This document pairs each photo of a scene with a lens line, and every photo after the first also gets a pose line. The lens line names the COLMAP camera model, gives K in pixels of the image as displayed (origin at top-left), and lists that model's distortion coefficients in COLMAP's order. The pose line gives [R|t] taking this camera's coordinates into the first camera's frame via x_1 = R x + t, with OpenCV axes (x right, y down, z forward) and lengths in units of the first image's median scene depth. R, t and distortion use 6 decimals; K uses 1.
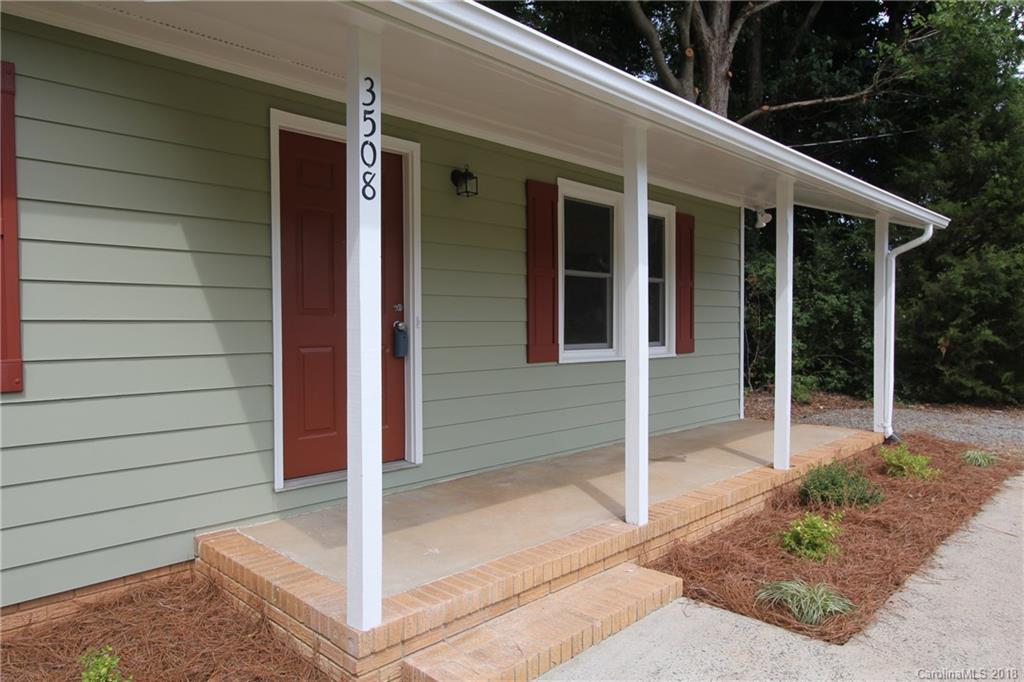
lens RADIAL K [[676.0, 0, 512.0], [0, 676.0, 341.0], [0, 0, 1]] dist [0.001109, 0.001293]
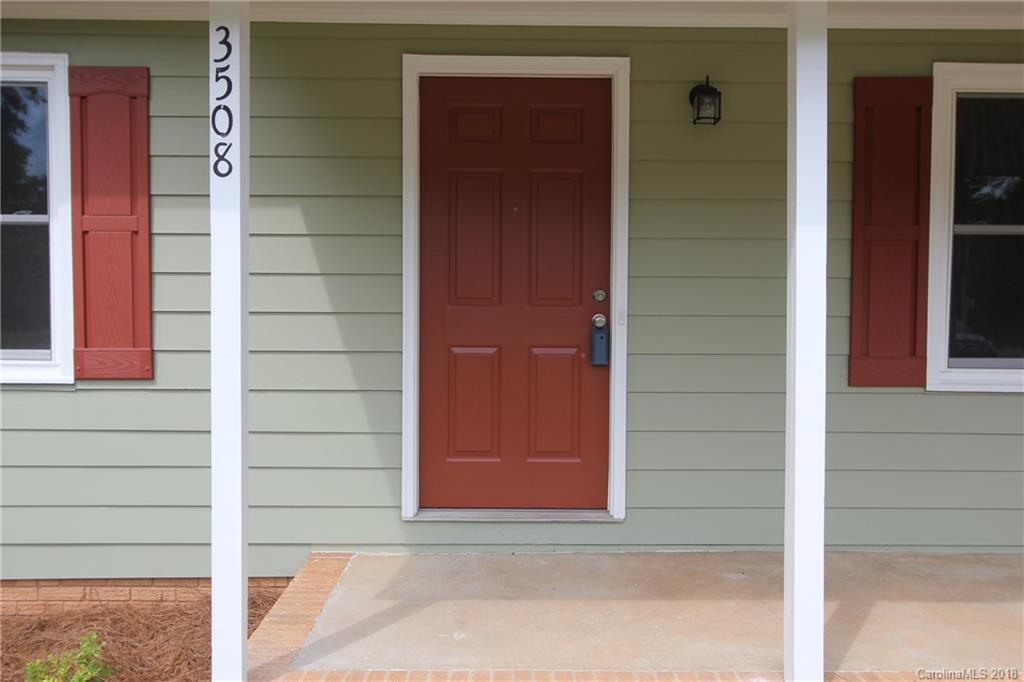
lens RADIAL K [[930.5, 0, 512.0], [0, 930.5, 341.0], [0, 0, 1]] dist [-0.002033, 0.000094]
pose [[0.713720, 0.041393, -0.699207, 0.538394], [-0.026547, 0.999134, 0.032050, -0.036041], [0.699928, -0.004313, 0.714201, 0.284116]]
